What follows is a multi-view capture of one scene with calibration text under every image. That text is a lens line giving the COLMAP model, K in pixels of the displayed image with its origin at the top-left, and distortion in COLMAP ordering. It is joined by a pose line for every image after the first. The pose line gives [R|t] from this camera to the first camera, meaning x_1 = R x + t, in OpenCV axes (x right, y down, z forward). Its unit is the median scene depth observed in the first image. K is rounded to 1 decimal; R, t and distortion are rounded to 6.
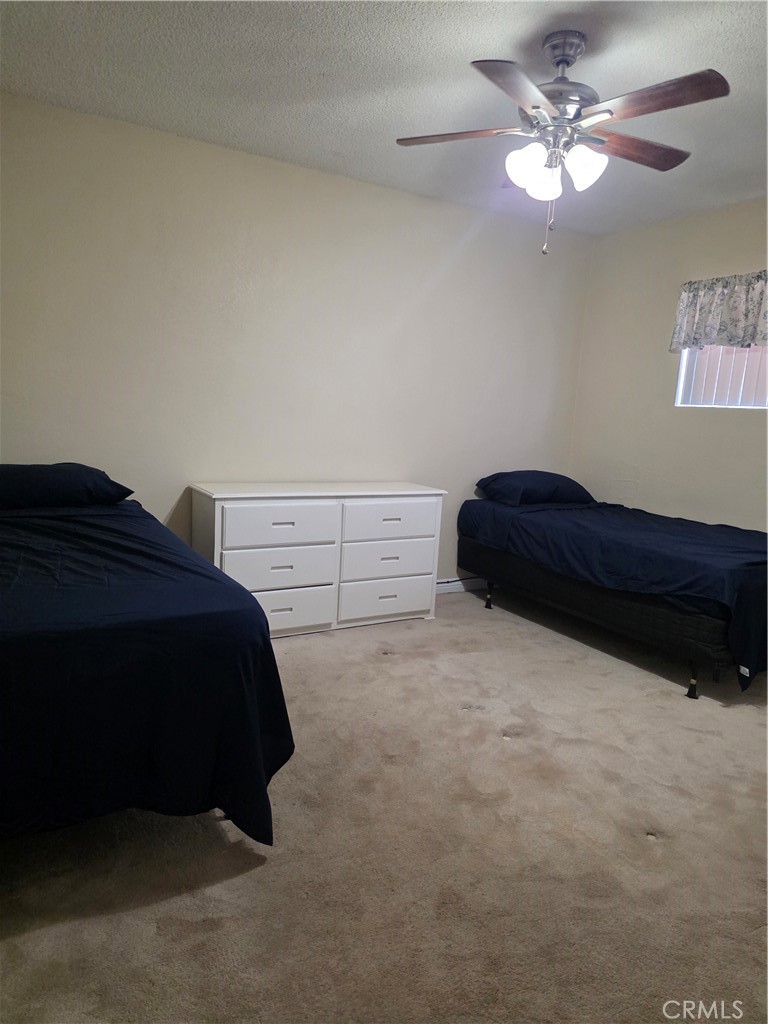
lens RADIAL K [[677.1, 0, 380.6], [0, 677.1, 513.8], [0, 0, 1]] dist [0.020695, -0.009068]
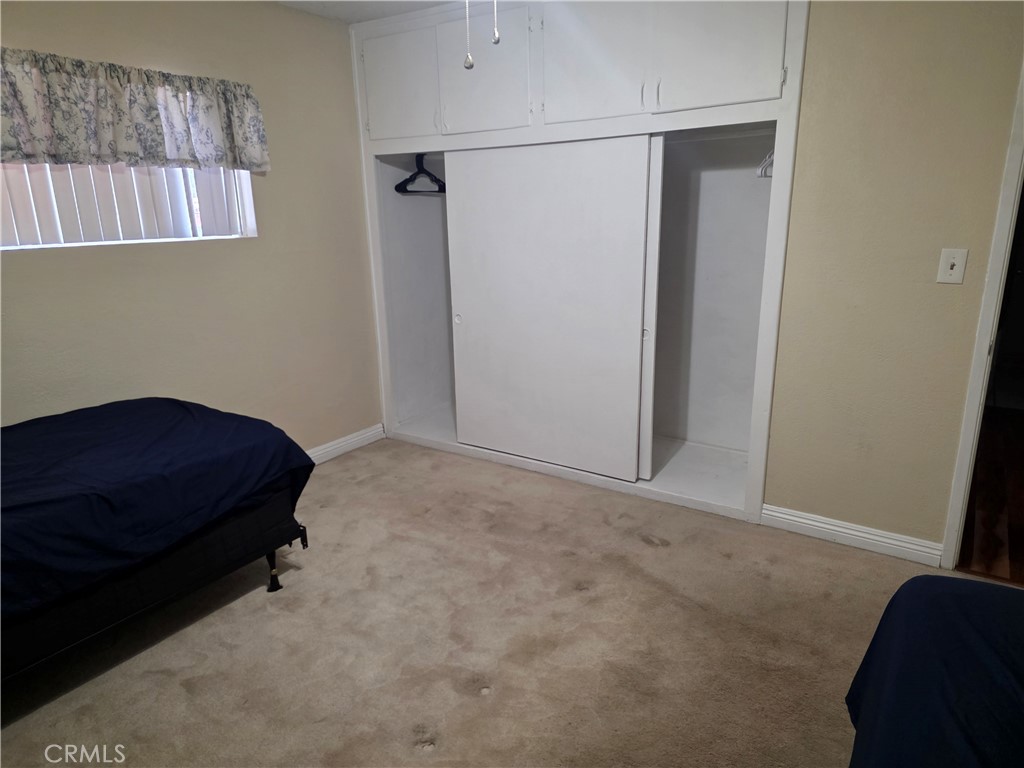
lens RADIAL K [[677.1, 0, 509.9], [0, 677.1, 386.4], [0, 0, 1]] dist [0.020695, -0.009068]
pose [[-0.428405, -0.278014, 0.859754, -0.353054], [0.155621, 0.914571, 0.373285, -0.248410], [-0.890085, 0.293713, -0.348542, 0.967945]]
